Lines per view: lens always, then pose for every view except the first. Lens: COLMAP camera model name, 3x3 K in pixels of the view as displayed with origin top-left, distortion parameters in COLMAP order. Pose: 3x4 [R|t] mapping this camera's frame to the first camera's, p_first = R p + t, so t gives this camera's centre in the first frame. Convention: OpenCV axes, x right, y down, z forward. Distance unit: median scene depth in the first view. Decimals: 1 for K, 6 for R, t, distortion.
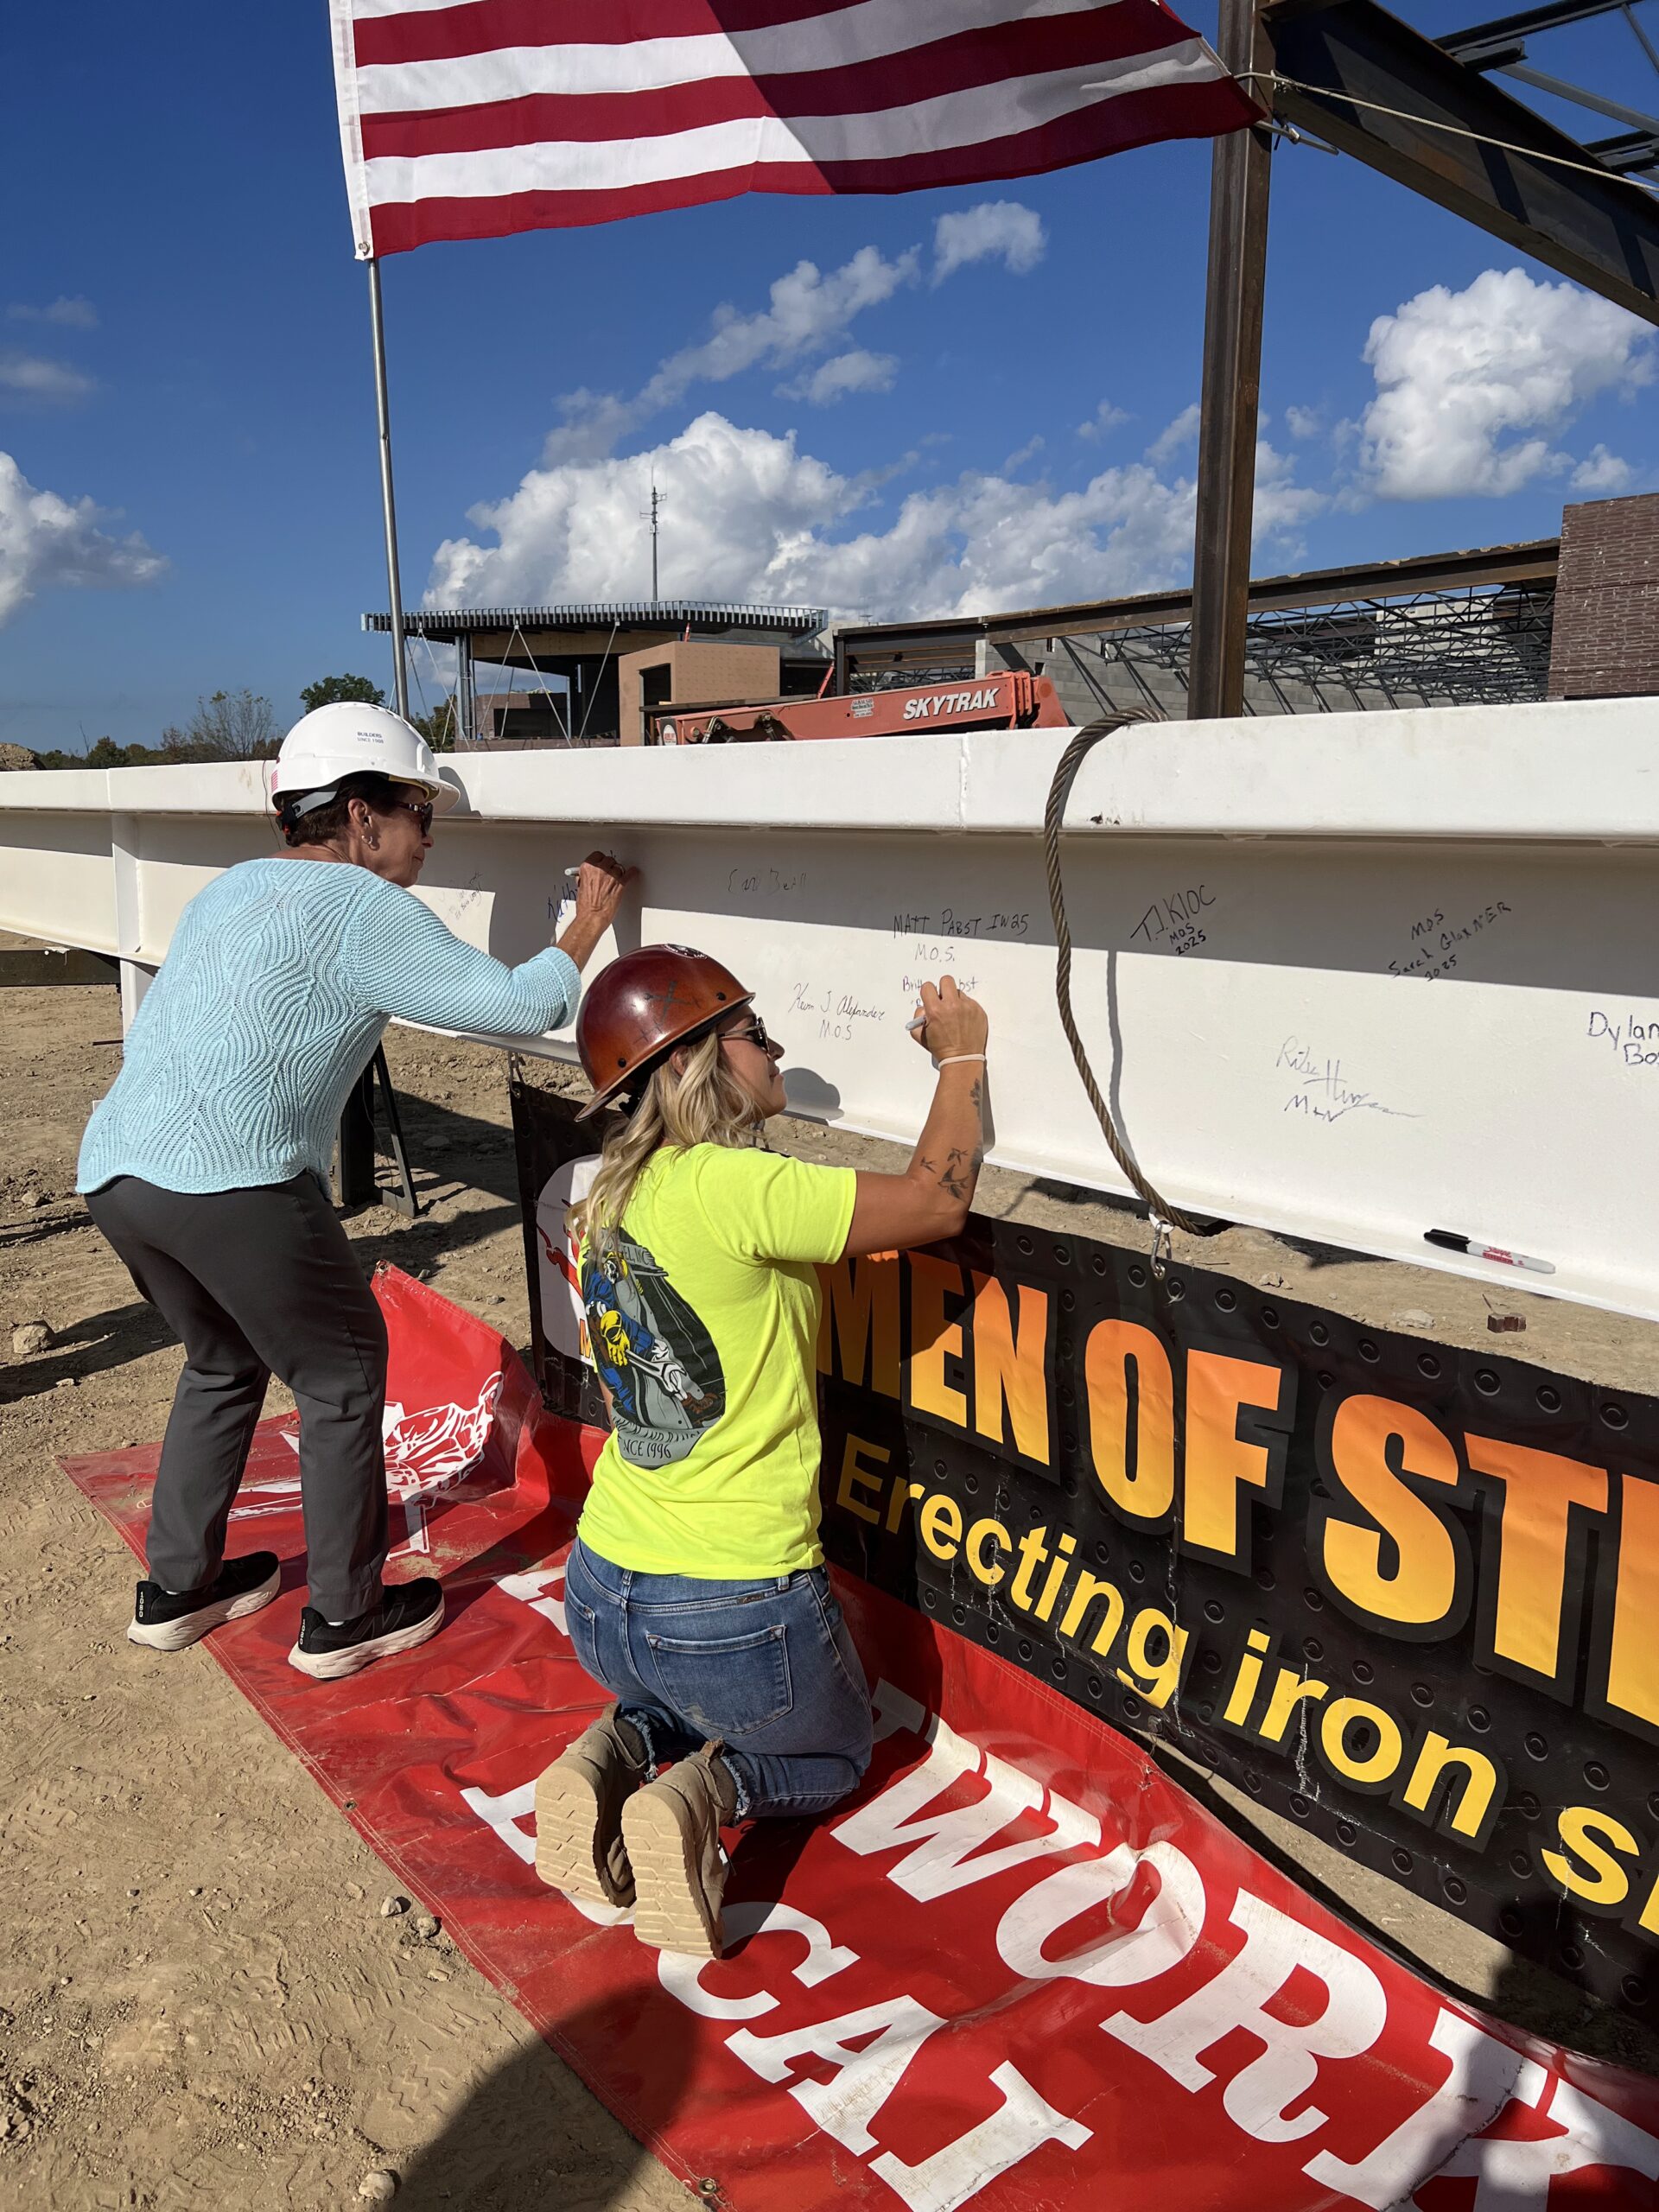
lens RADIAL K [[1662.6, 0, 824.9], [0, 1662.6, 1130.3], [0, 0, 1]] dist [0.055949, -0.064207]
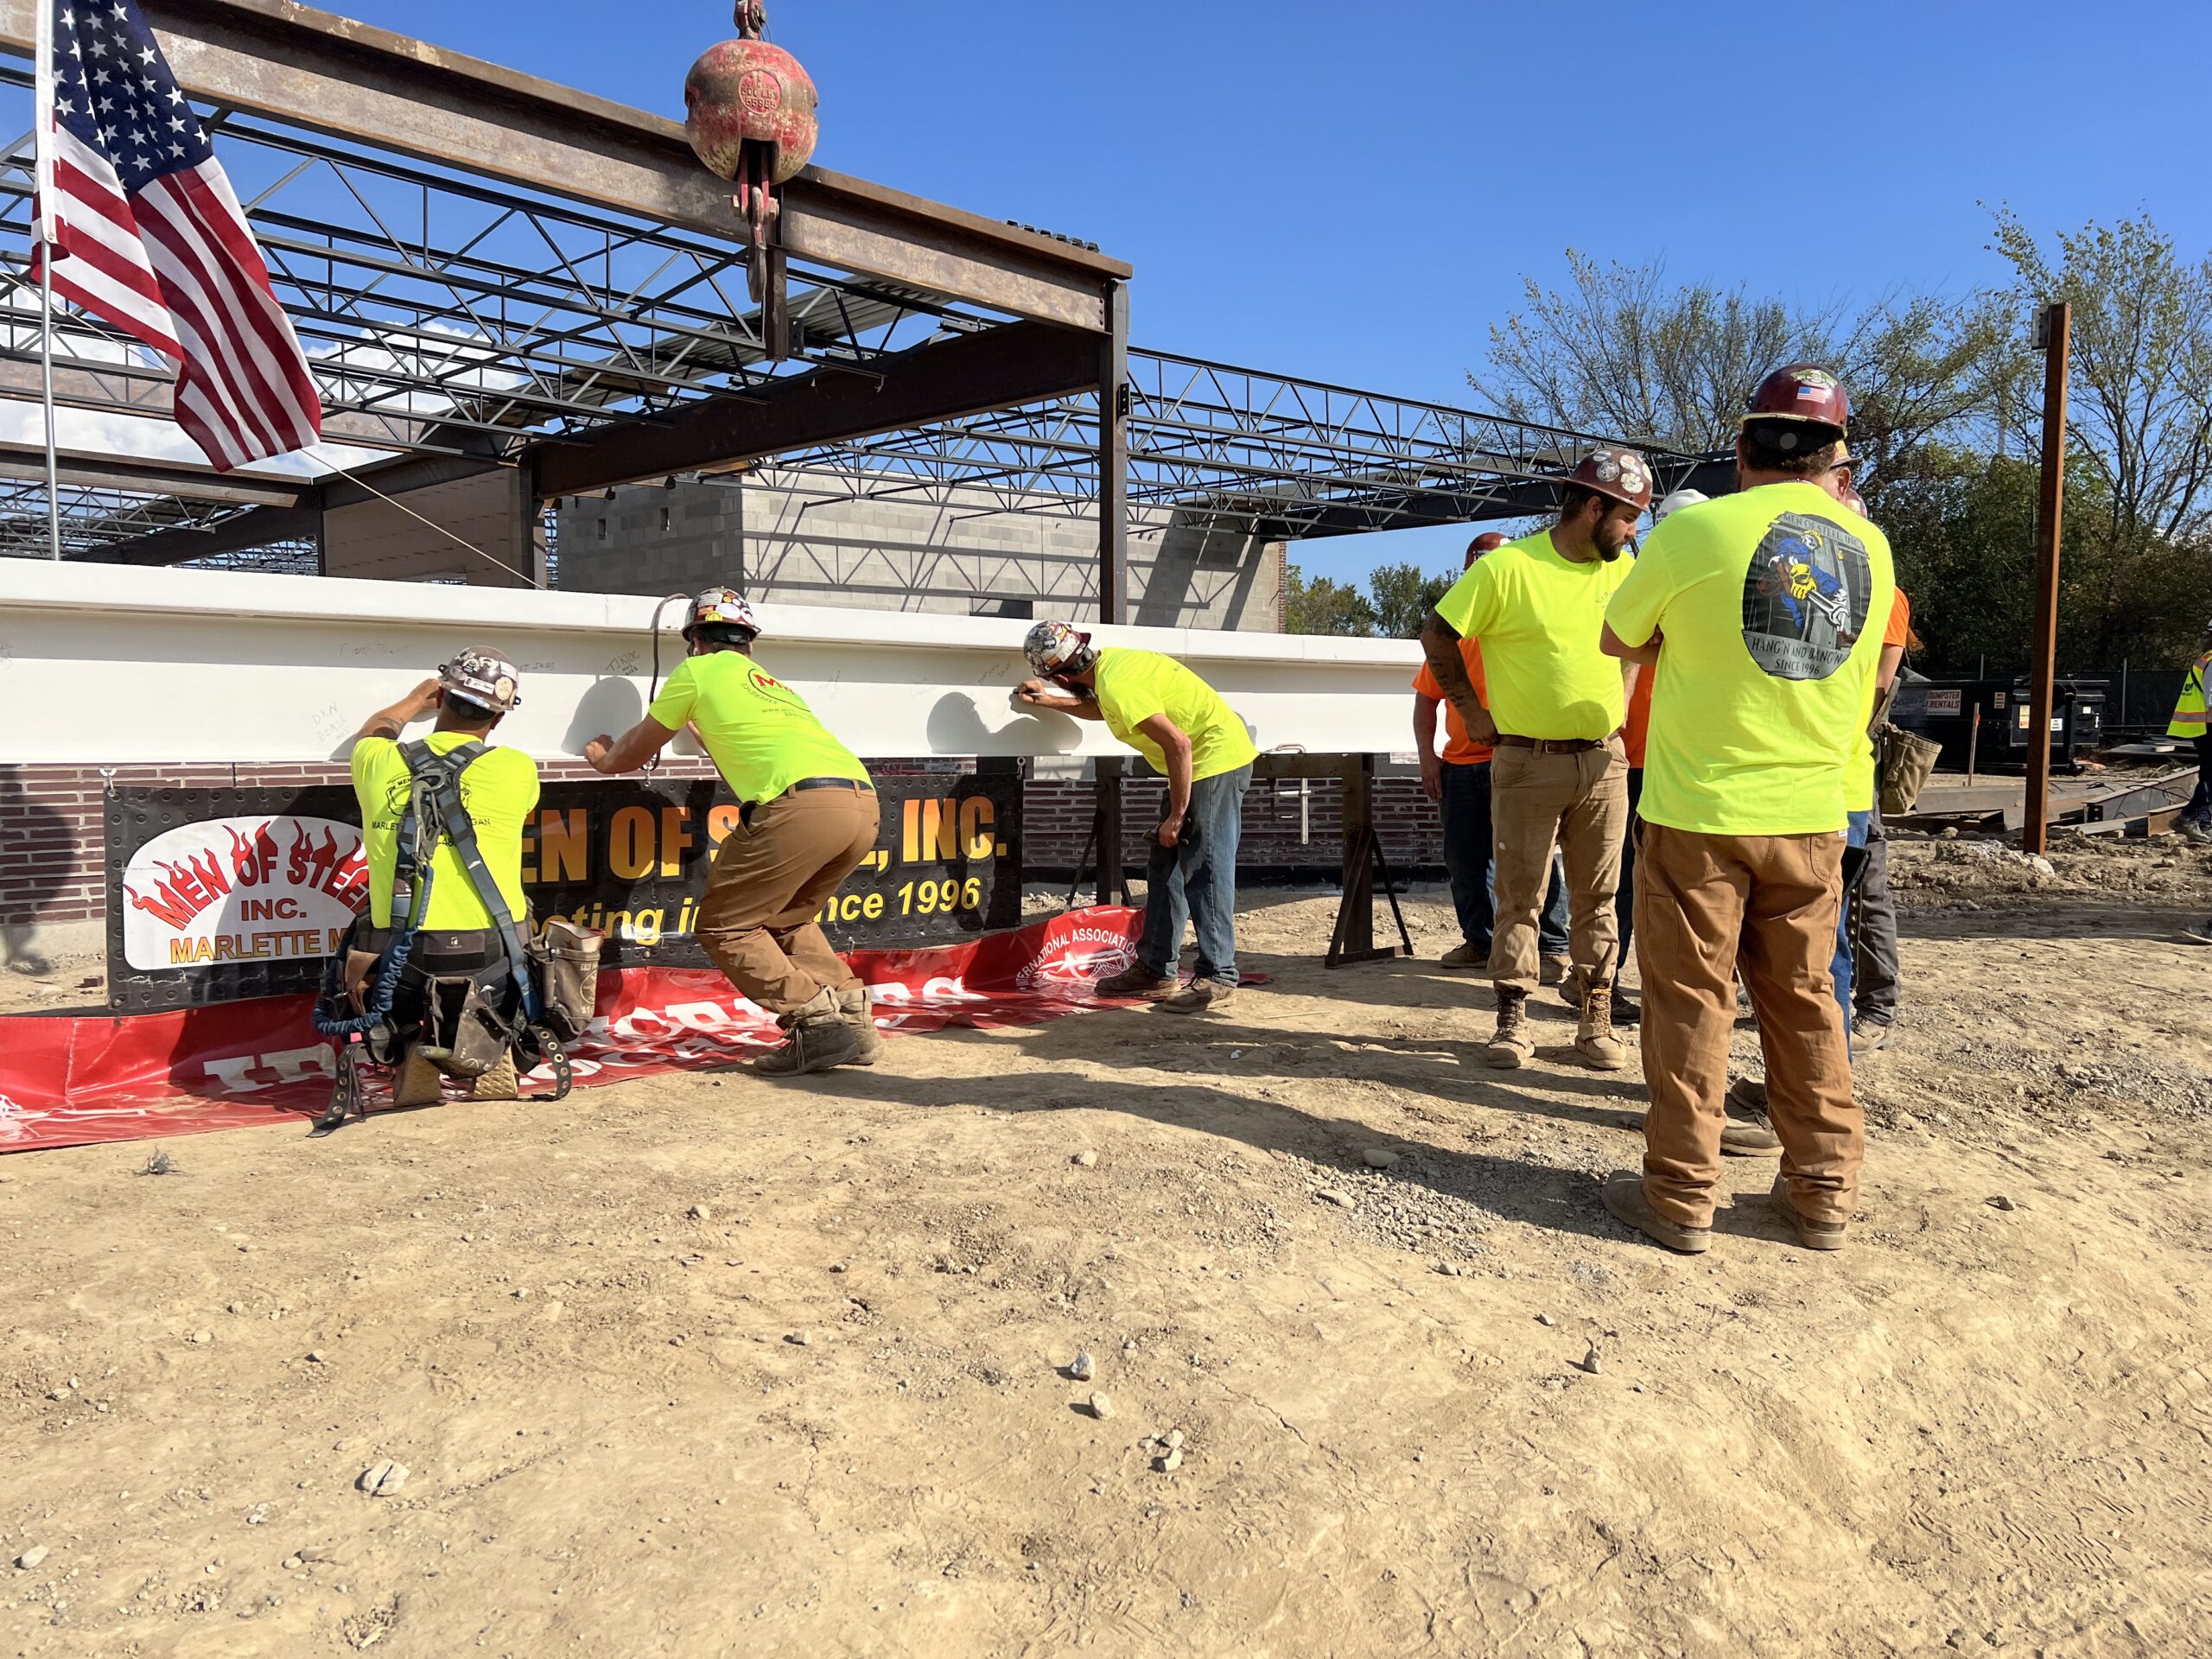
lens RADIAL K [[1662.6, 0, 1092.0], [0, 1662.6, 847.5], [0, 0, 1]] dist [0.055949, -0.064207]
pose [[-0.001340, -0.082683, 0.996575, -2.299260], [0.183975, 0.979545, 0.081517, 0.083971], [-0.982930, 0.183454, 0.013899, 0.188054]]
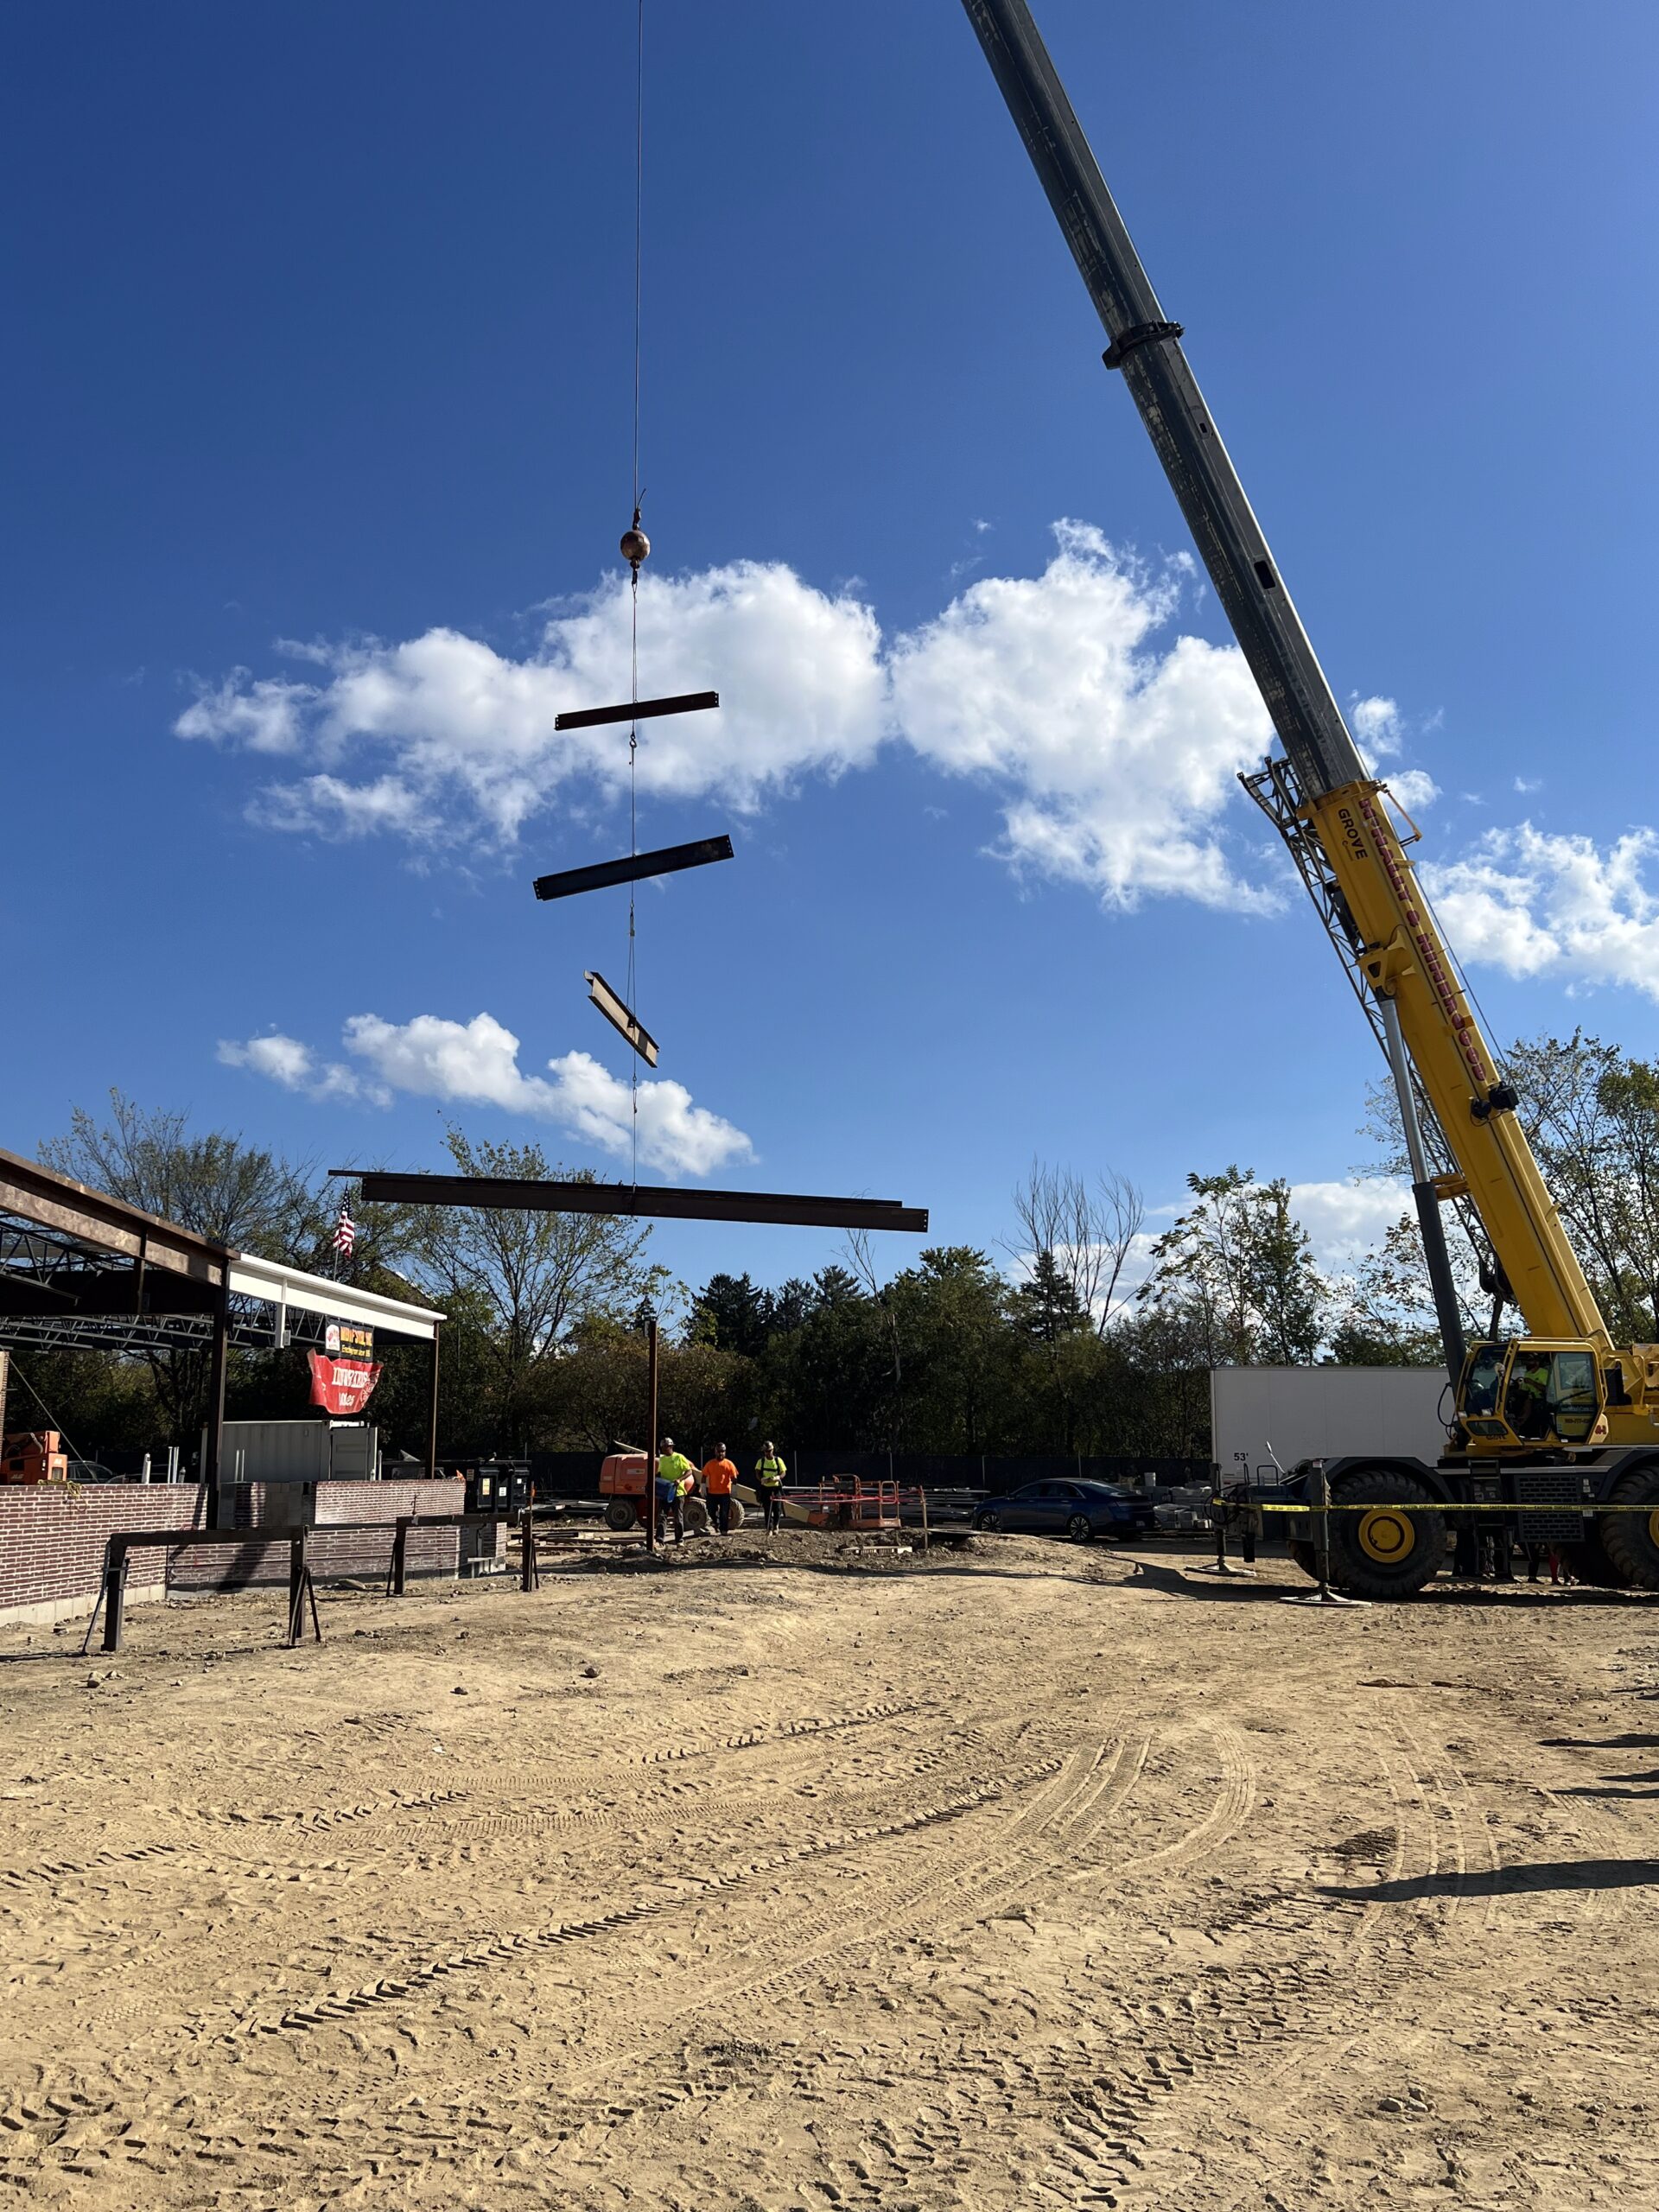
lens RADIAL K [[1776.1, 0, 824.2], [0, 1776.1, 1104.3], [0, 0, 1]] dist [0.056730, -0.060370]
pose [[-0.706453, 0.145068, 0.692733, -7.015765], [0.136461, 0.988322, -0.067804, -1.021472], [-0.694480, 0.046630, -0.718000, 5.273163]]
